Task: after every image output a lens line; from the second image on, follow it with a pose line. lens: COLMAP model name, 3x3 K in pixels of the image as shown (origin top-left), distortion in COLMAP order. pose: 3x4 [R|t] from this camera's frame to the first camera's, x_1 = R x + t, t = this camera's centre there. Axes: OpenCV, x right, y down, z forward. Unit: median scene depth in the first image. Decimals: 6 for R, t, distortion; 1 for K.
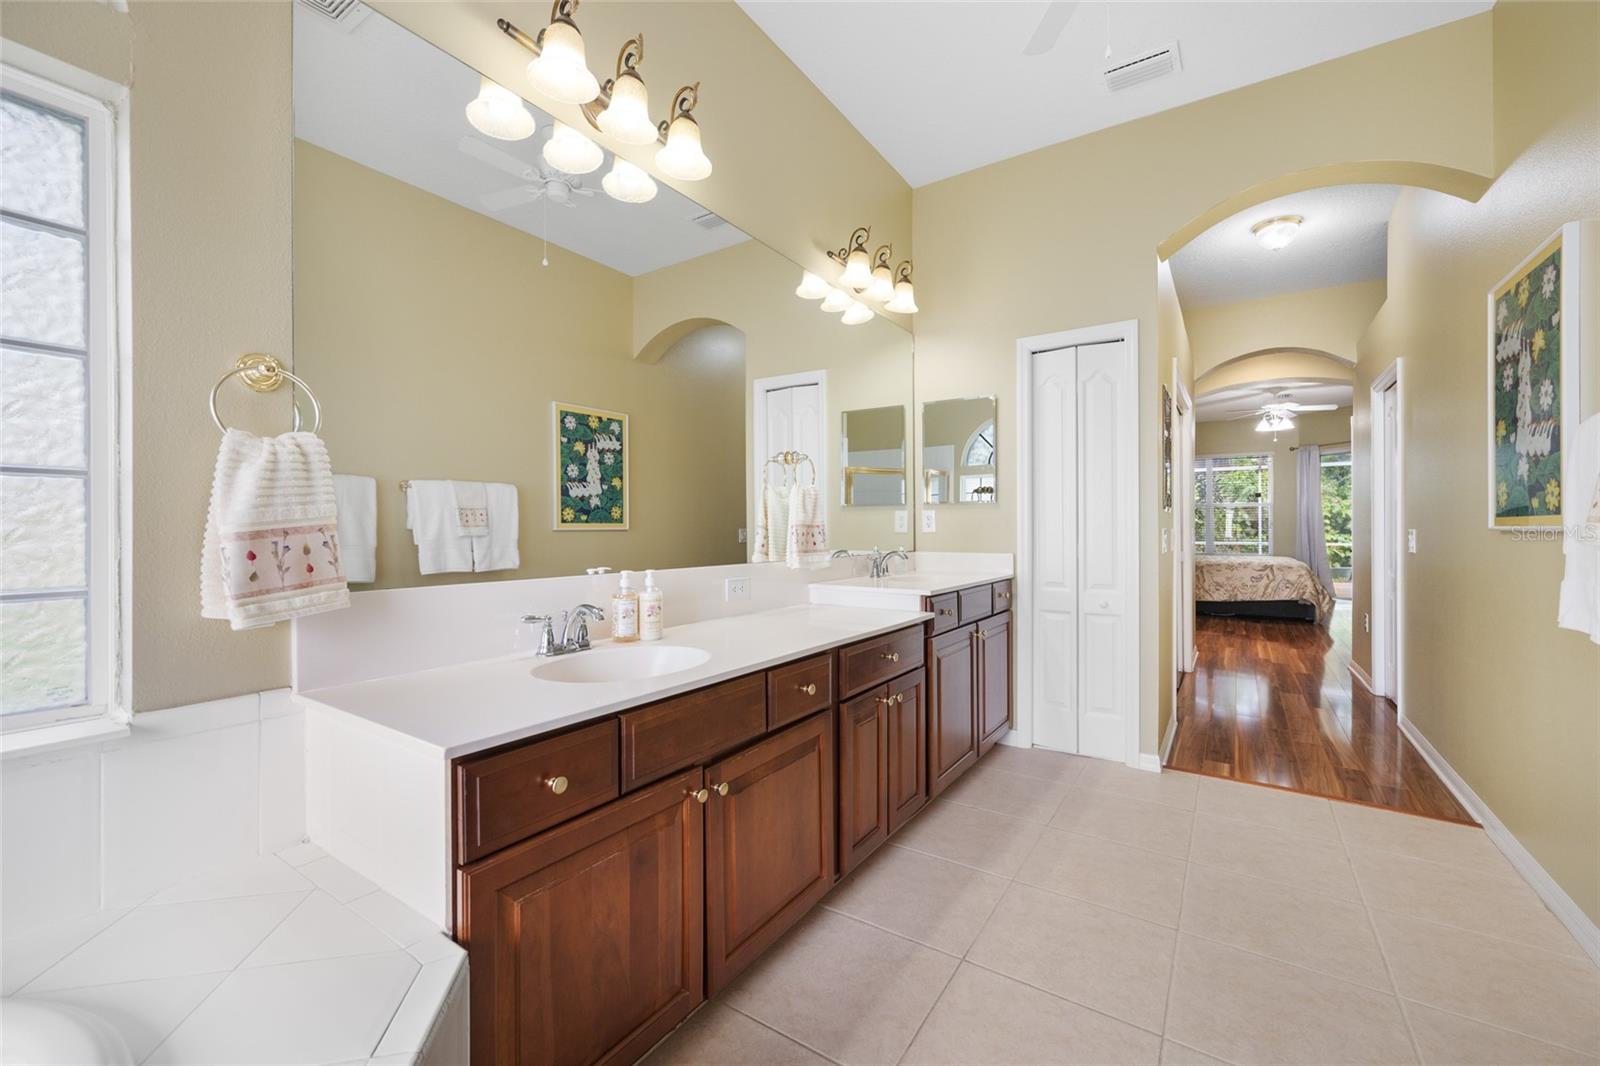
lens RADIAL K [[648.8, 0, 803.8], [0, 648.8, 522.5], [0, 0, 1]] dist [-0.002591, 0.000044]
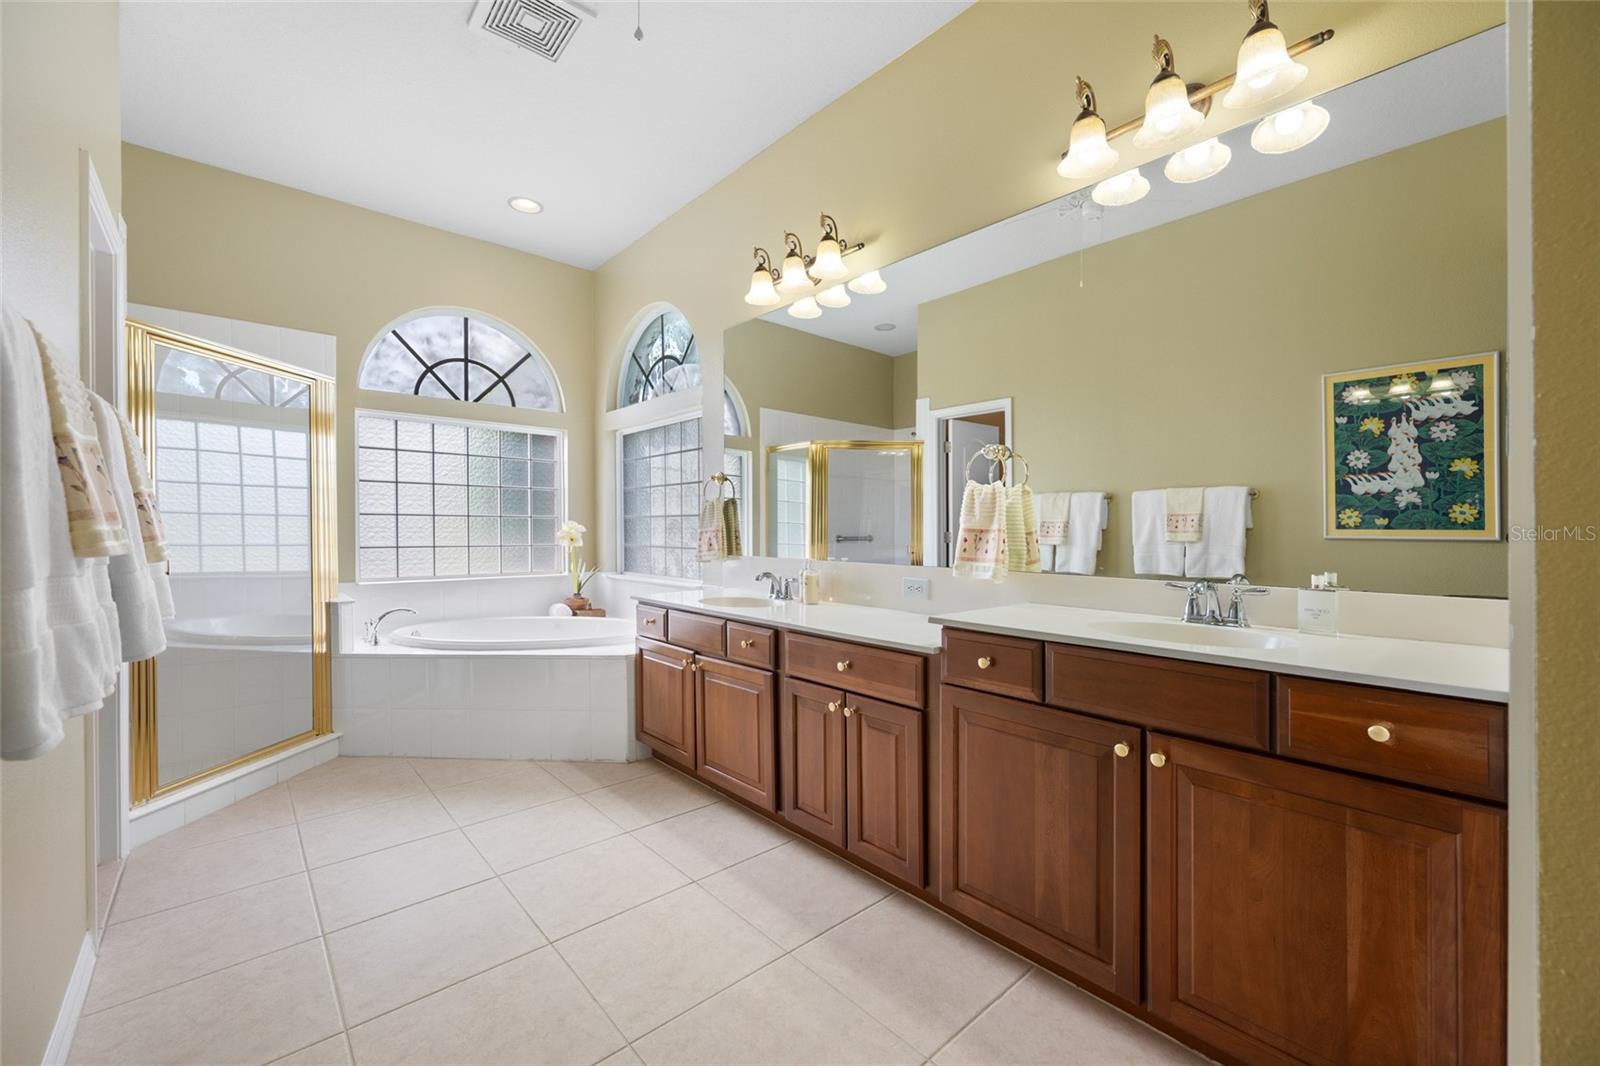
lens RADIAL K [[648.8, 0, 808.5], [0, 648.8, 536.0], [0, 0, 1]] dist [-0.002591, 0.000044]
pose [[-0.246379, 0.012804, -0.969089, 0.525554], [0.000749, 0.999915, 0.013020, -0.001441], [0.969173, 0.002482, -0.246368, 0.573403]]
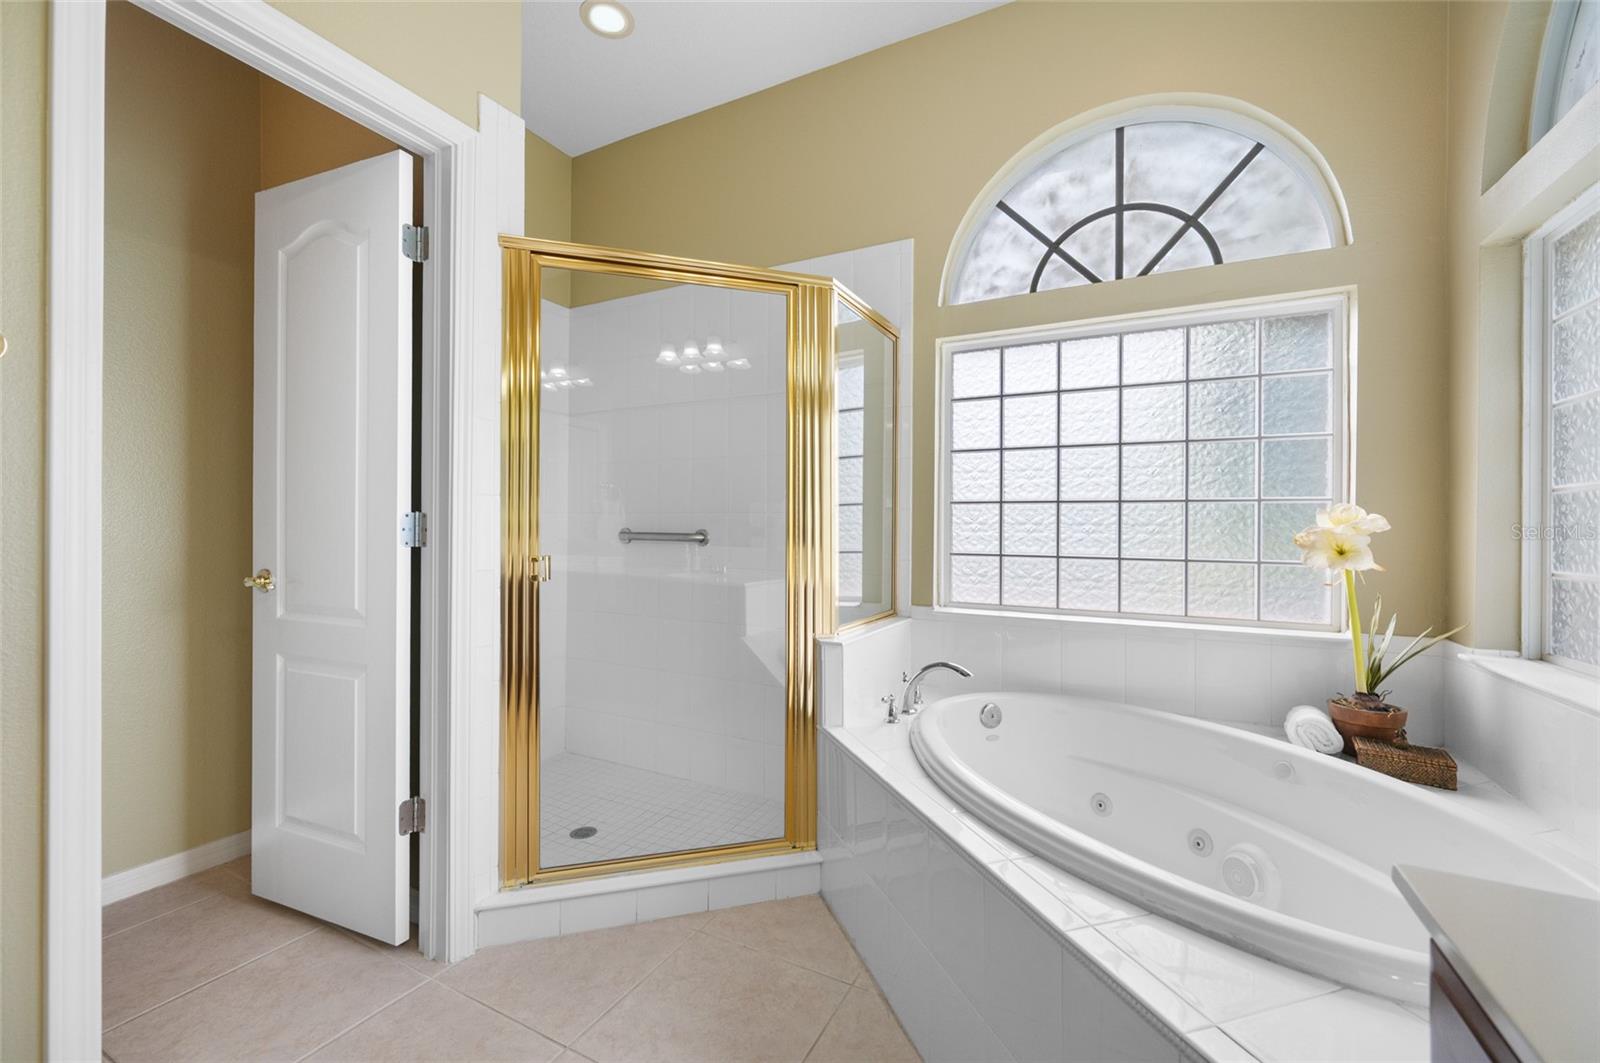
lens RADIAL K [[645.5, 0, 812.9], [0, 645.5, 531.4], [0, 0, 1]] dist [-0.000217, 0.000884]
pose [[-0.994136, -0.007585, -0.107870, 0.013986], [-0.007446, 0.999971, -0.001696, 0.007385], [0.107880, -0.000882, -0.994164, 0.326004]]
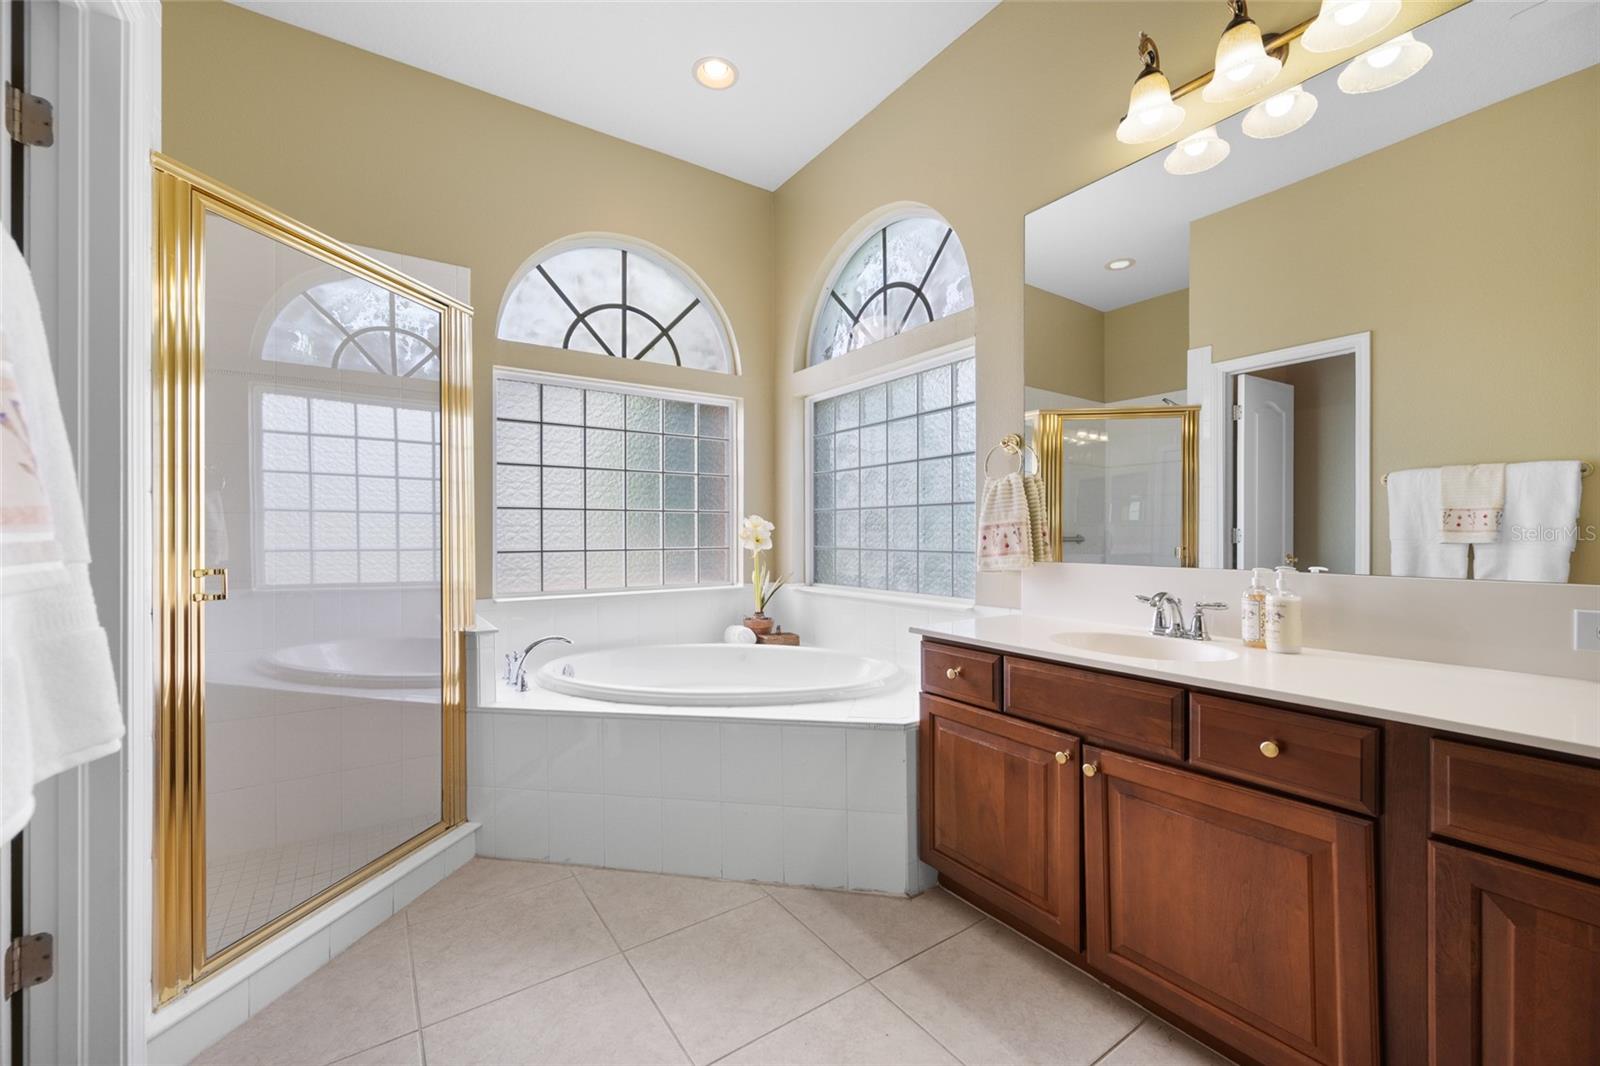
lens RADIAL K [[648.8, 0, 801.2], [0, 648.8, 527.0], [0, 0, 1]] dist [-0.002591, 0.000044]
pose [[-0.374113, -0.004013, -0.927375, 0.324826], [0.007398, 0.999946, -0.007311, 0.007255], [0.927354, -0.009596, -0.374063, 0.306738]]
